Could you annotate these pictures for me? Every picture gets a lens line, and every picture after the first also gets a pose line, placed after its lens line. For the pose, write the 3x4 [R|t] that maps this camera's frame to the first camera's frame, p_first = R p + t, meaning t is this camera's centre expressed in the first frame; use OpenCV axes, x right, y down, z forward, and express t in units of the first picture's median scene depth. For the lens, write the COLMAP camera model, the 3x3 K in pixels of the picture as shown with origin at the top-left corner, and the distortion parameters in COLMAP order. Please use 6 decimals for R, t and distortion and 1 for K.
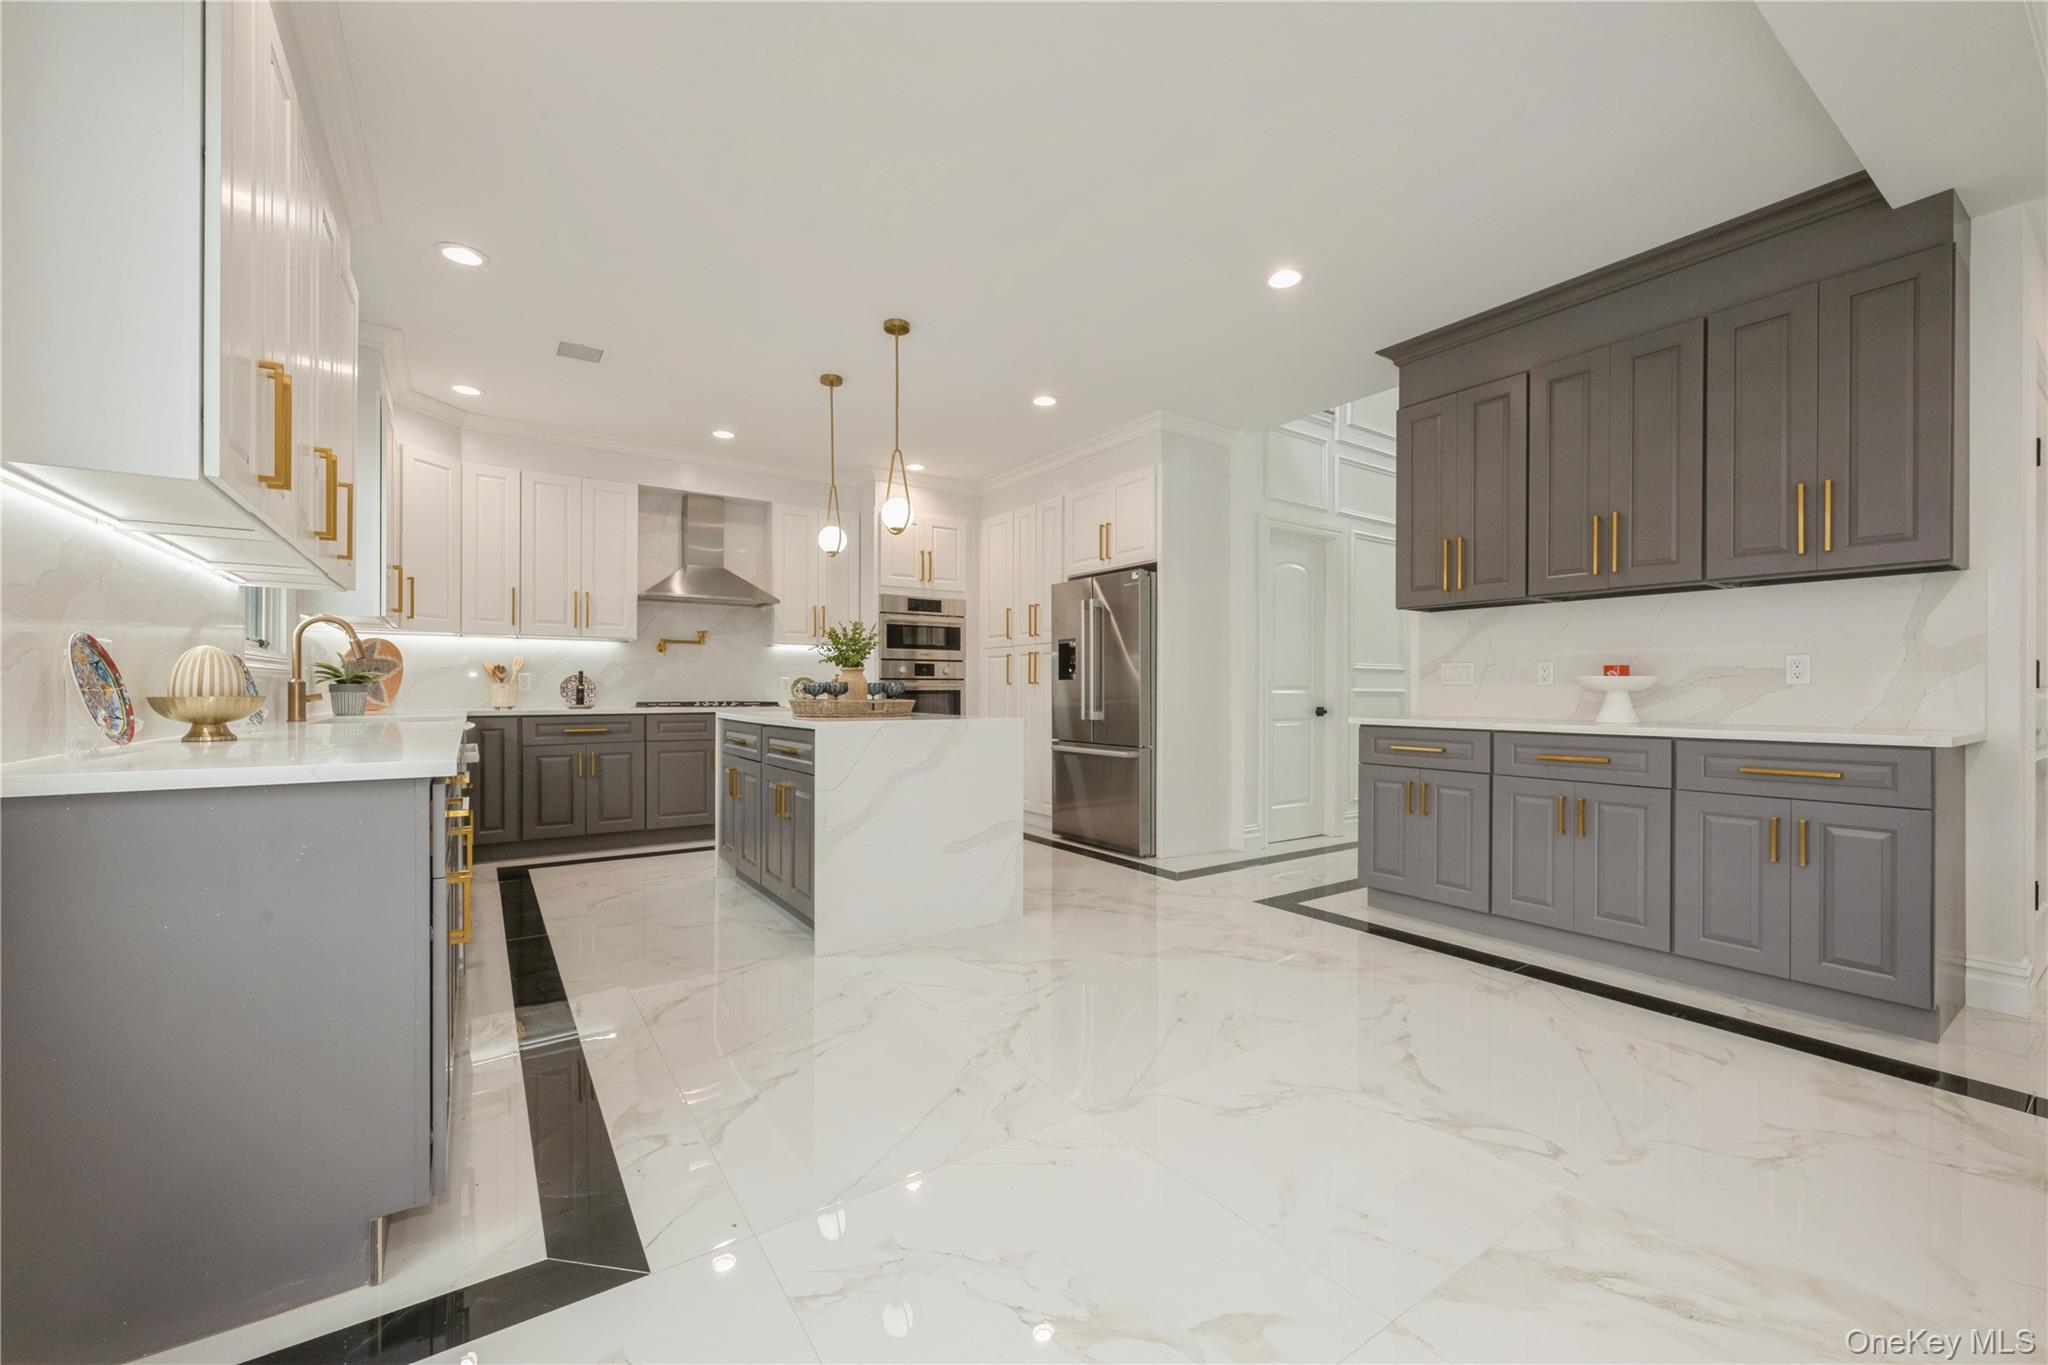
lens RADIAL K [[812.0, 0, 1023.6], [0, 812.0, 688.4], [0, 0, 1]] dist [0.001903, 0.000535]
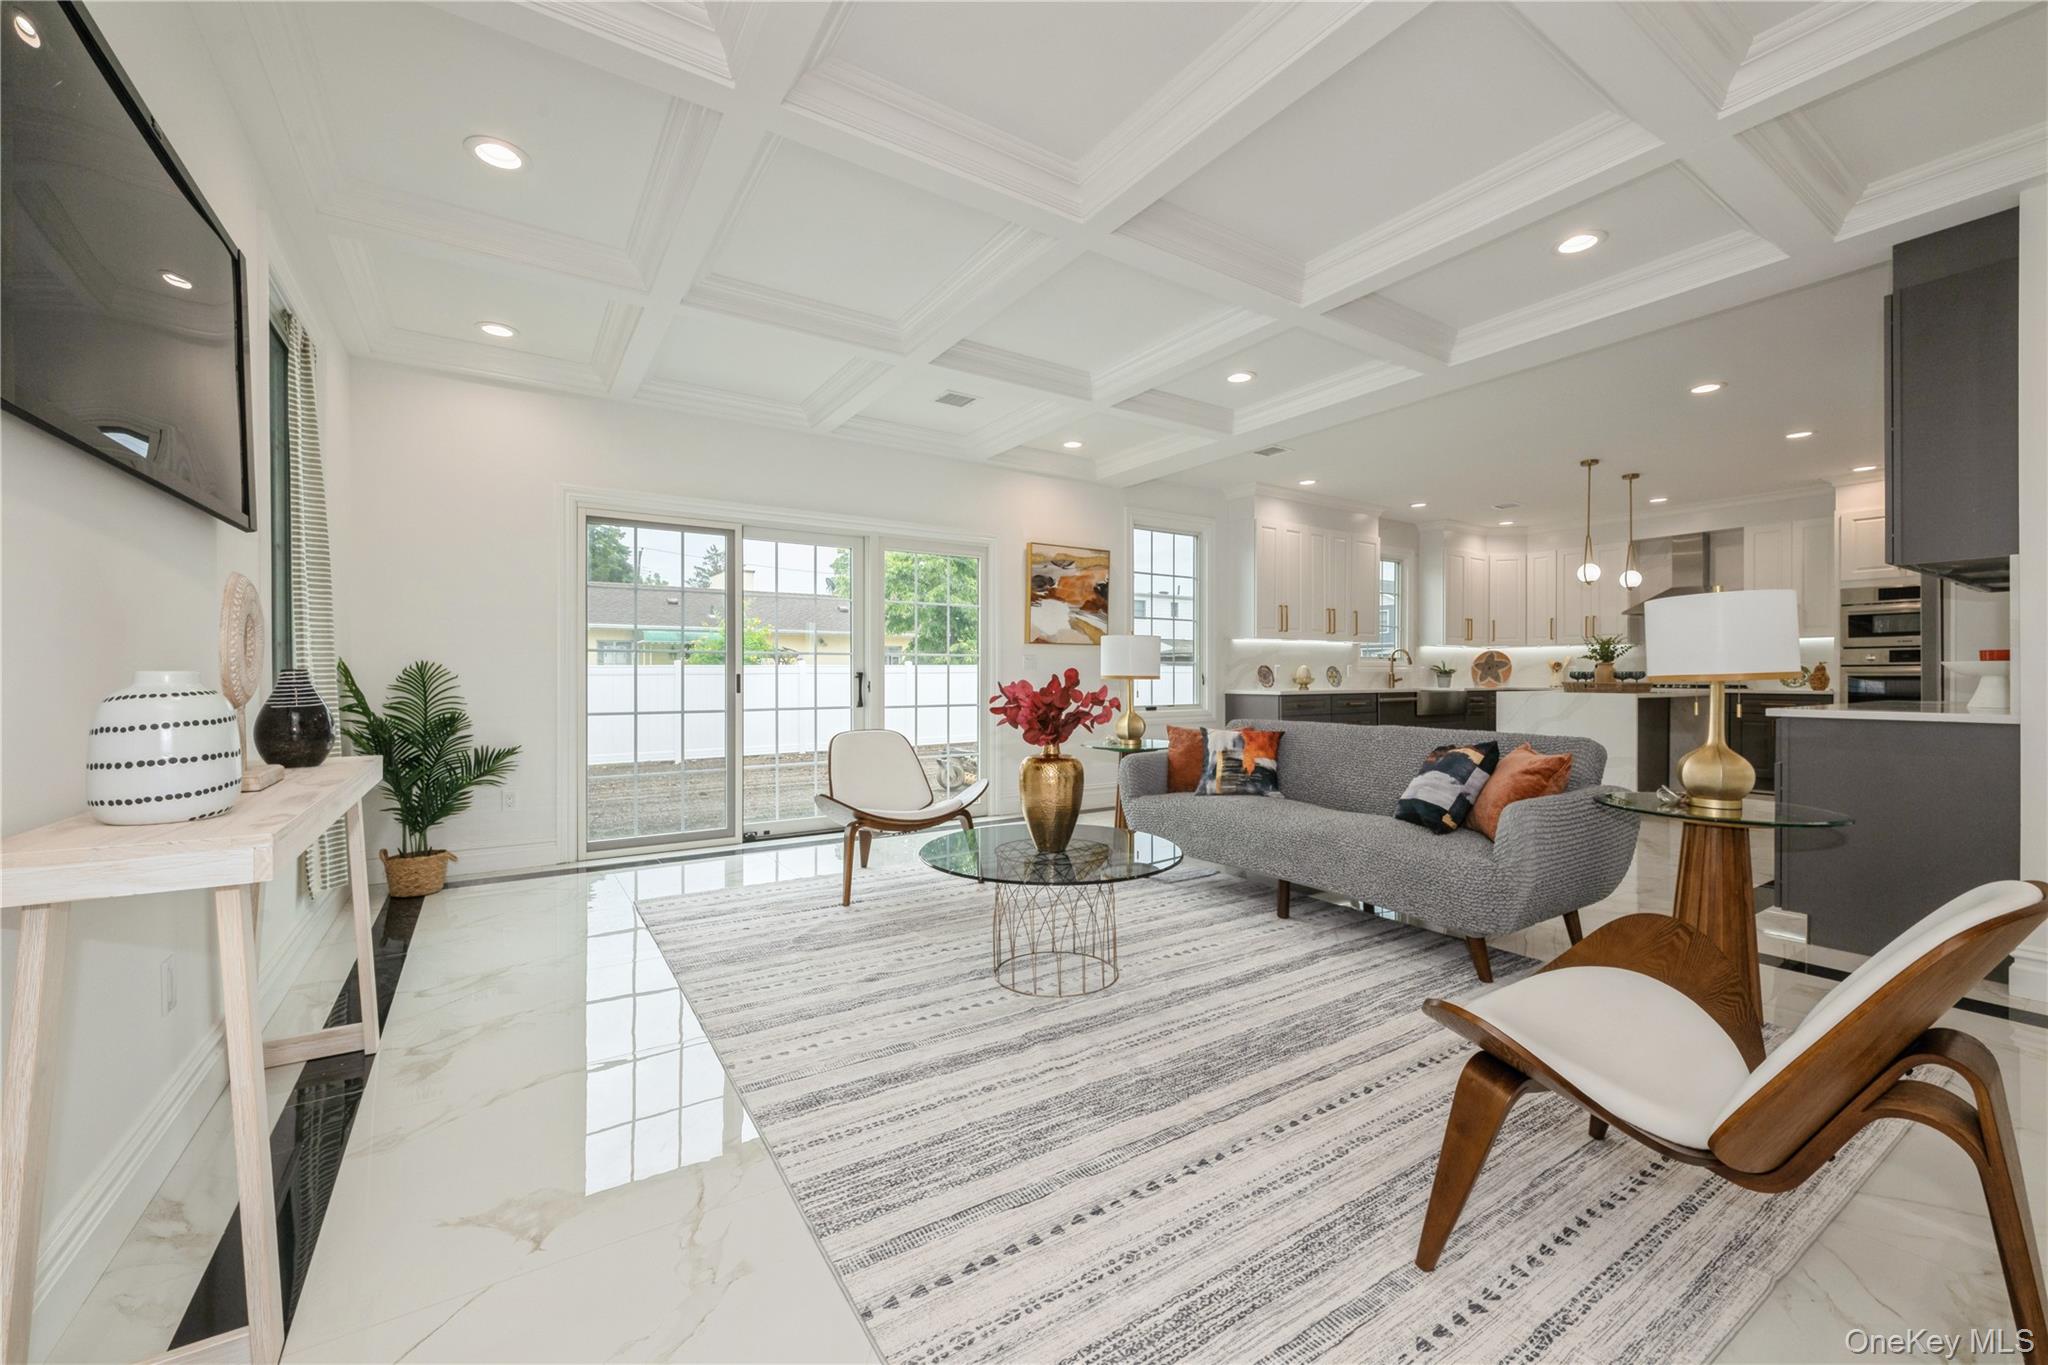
lens RADIAL K [[812.0, 0, 1023.1], [0, 812.0, 678.9], [0, 0, 1]] dist [0.001903, 0.000535]
pose [[-0.015942, 0.001544, -0.999872, 1.183425], [0.003152, 0.999994, 0.001494, 0.001734], [0.999868, -0.003128, -0.015947, -0.122897]]
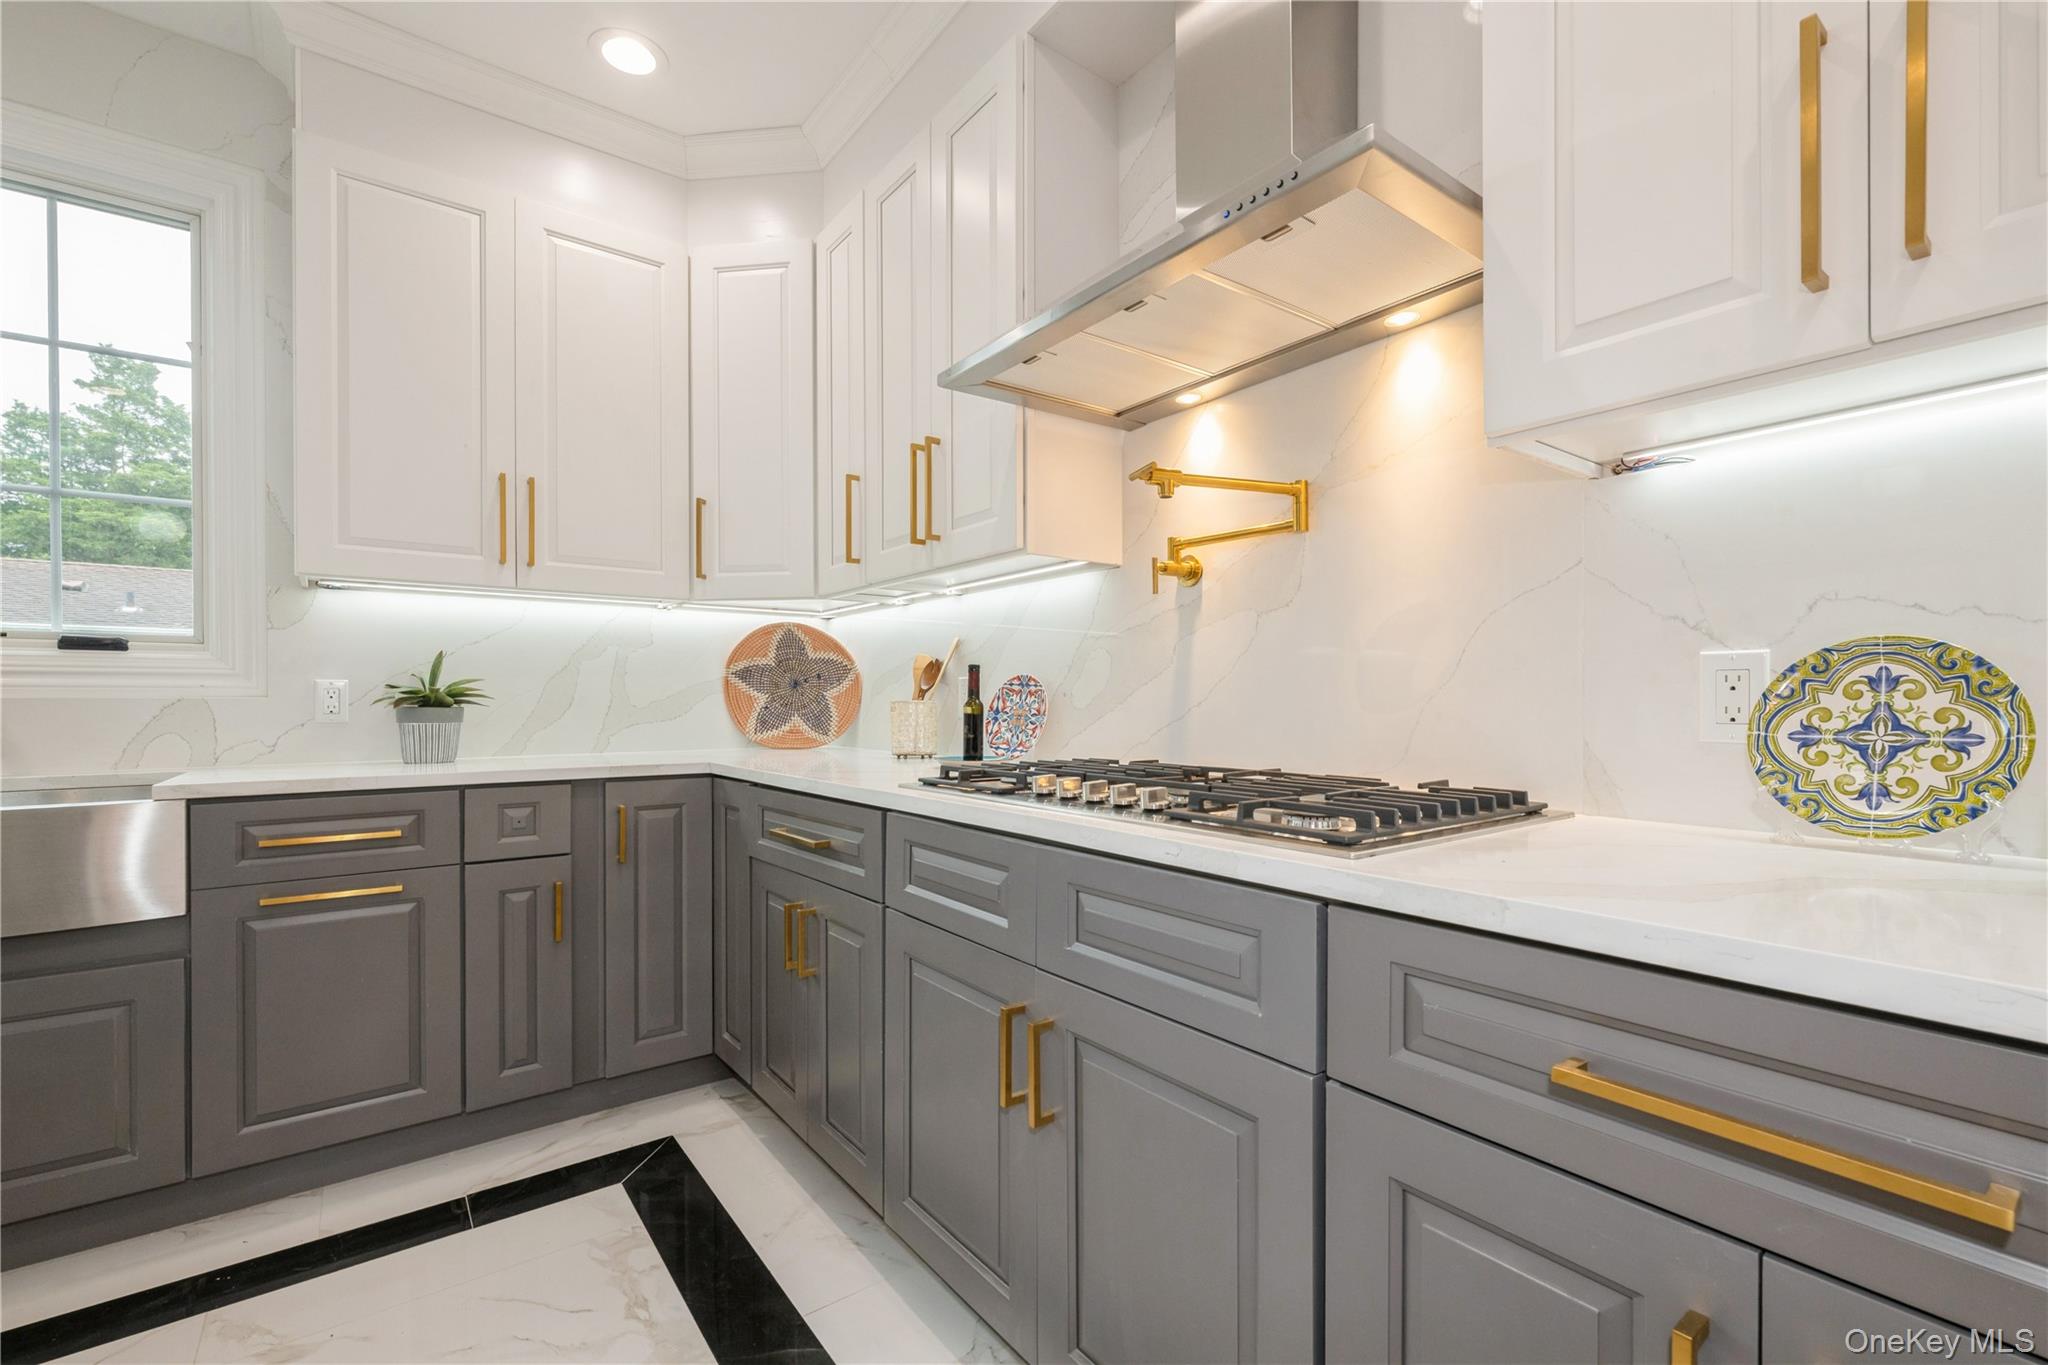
lens RADIAL K [[881.0, 0, 1019.1], [0, 881.0, 702.3], [0, 0, 1]] dist [-0.002740, 0.000207]
pose [[0.045381, -0.003037, -0.998965, -0.166958], [0.002567, 0.999992, -0.002923, -0.003618], [0.998966, -0.002432, 0.045388, 1.090935]]
